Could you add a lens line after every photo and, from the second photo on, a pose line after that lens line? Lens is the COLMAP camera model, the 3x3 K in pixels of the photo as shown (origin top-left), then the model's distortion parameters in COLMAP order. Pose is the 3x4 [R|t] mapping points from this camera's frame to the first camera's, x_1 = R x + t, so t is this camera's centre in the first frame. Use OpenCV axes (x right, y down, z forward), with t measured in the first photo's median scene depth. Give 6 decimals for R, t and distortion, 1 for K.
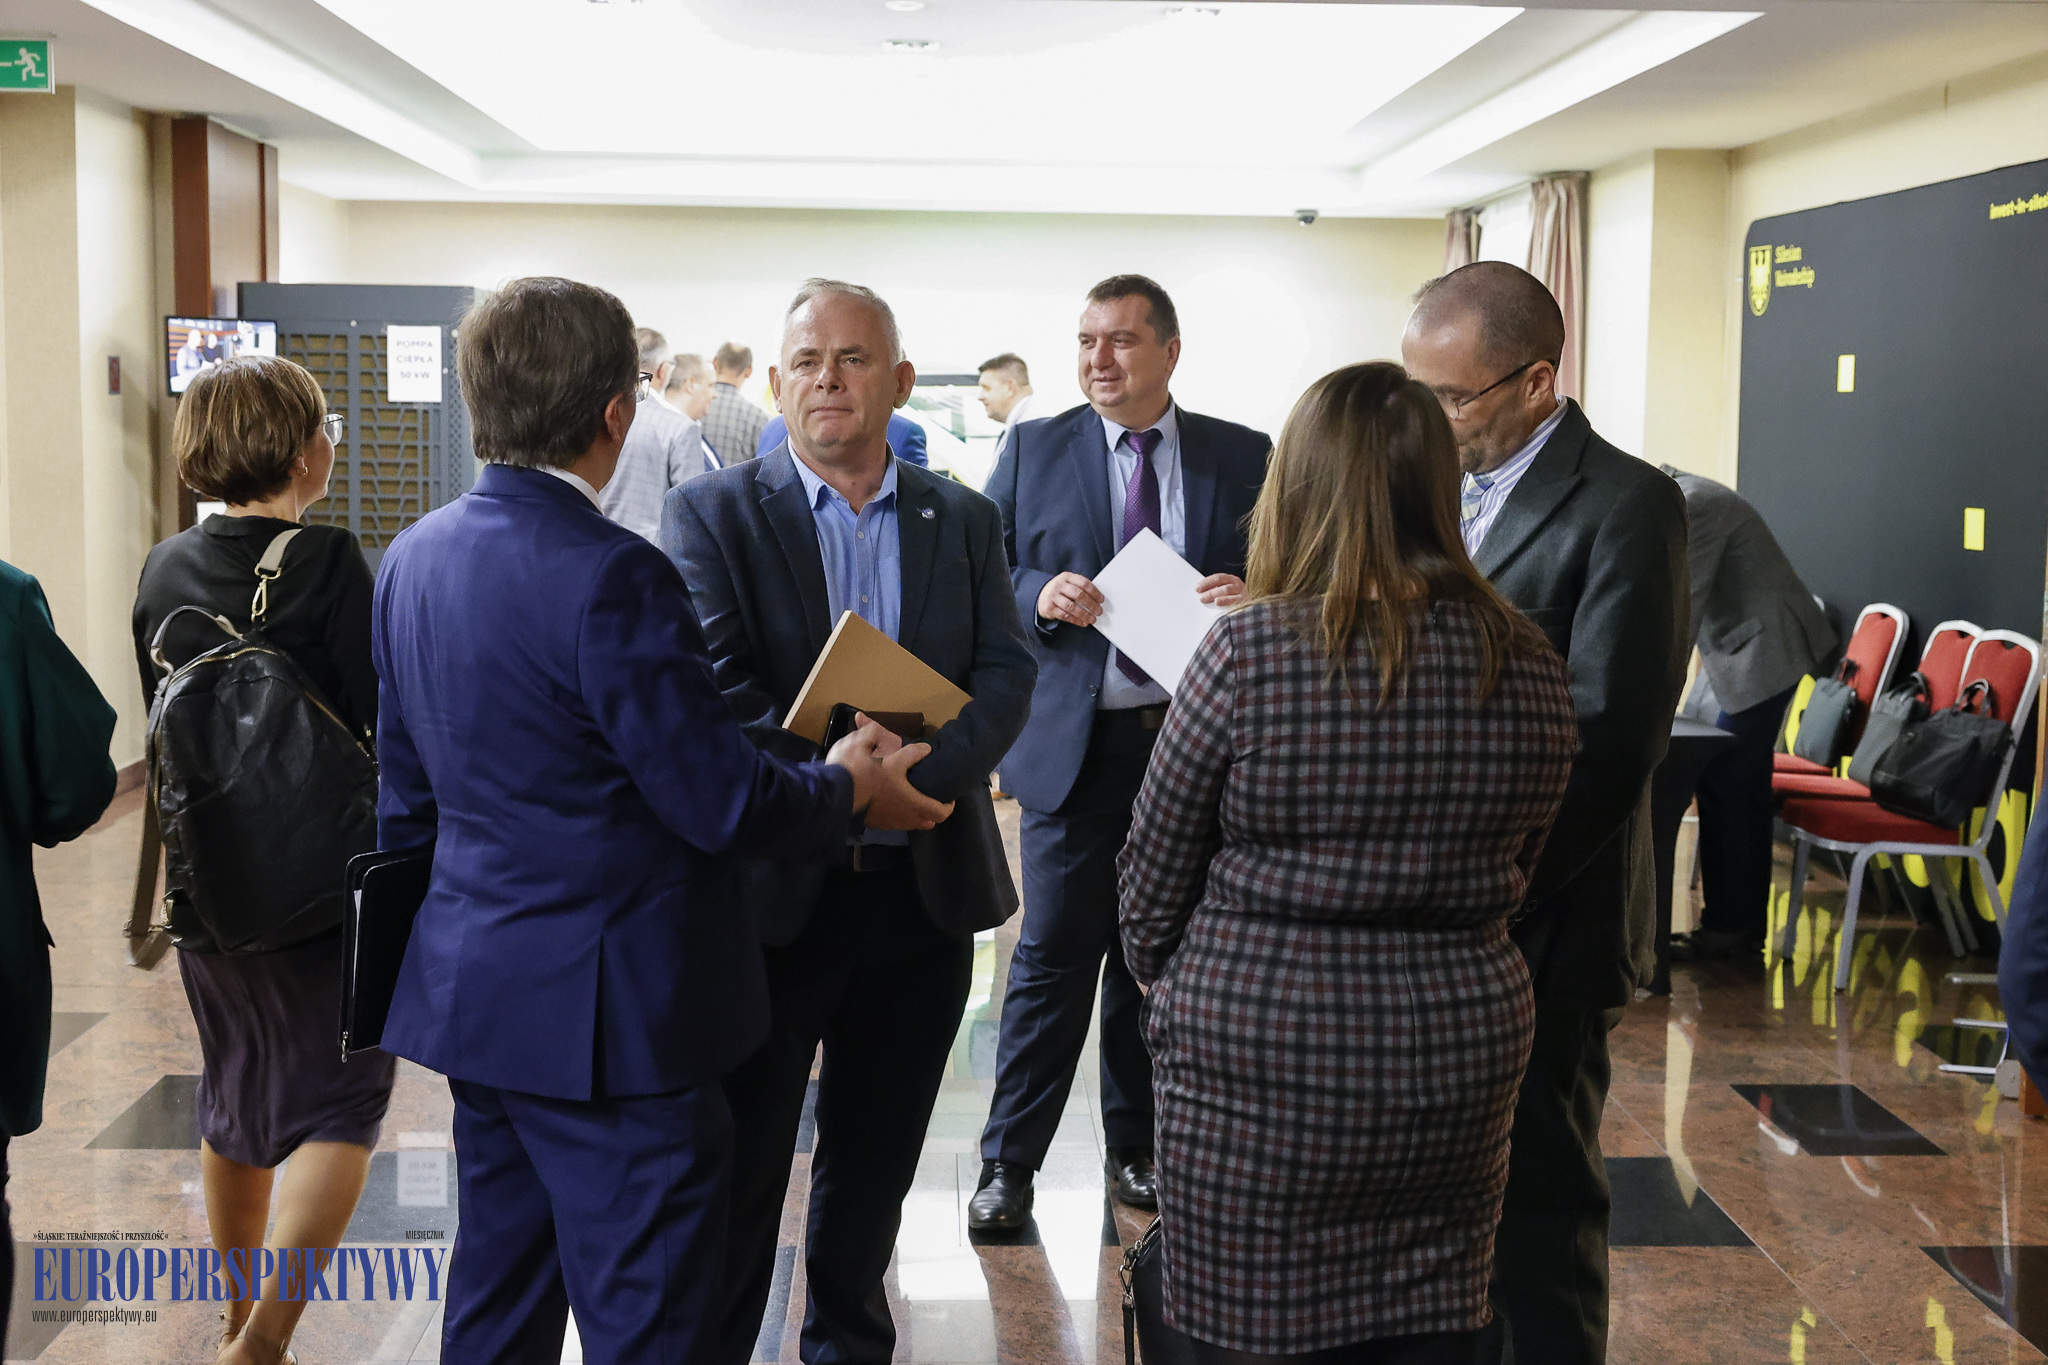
lens RADIAL K [[2714.4, 0, 1022.1], [0, 2714.4, 680.8], [0, 0, 1]] dist [0.028947, 0.000000]
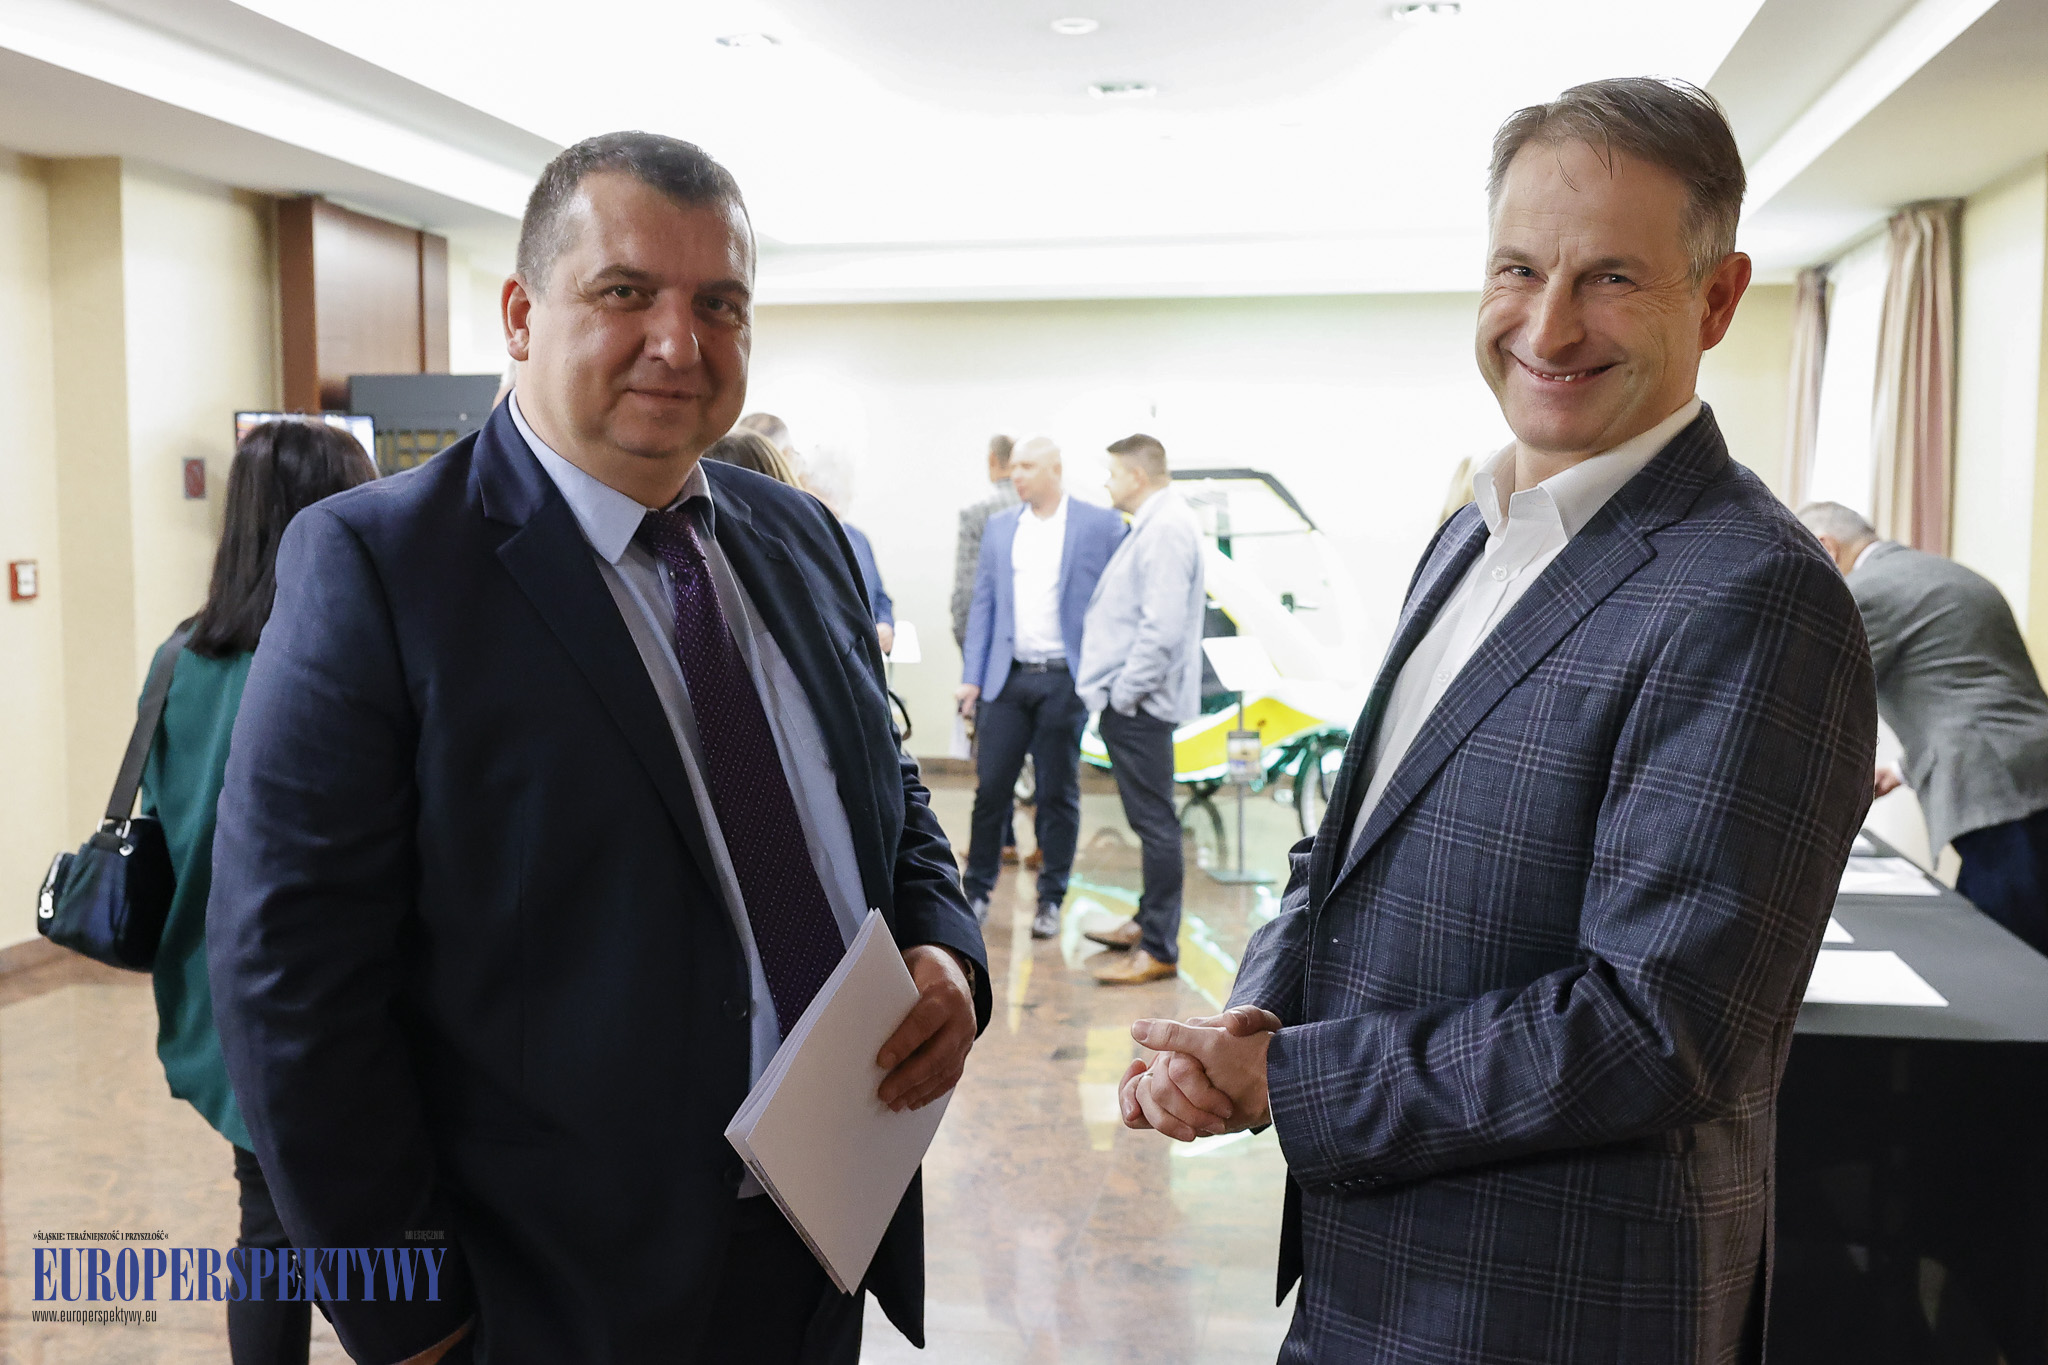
lens RADIAL K [[2047.5, 0, 1027.3], [0, 2047.5, 680.6], [0, 0, 1]] dist [-0.000556, 0.000000]
pose [[0.967292, 0.013133, -0.253324, 0.111525], [-0.018045, 0.999691, -0.017074, -0.037826], [0.253022, 0.021087, 0.967231, 0.410652]]
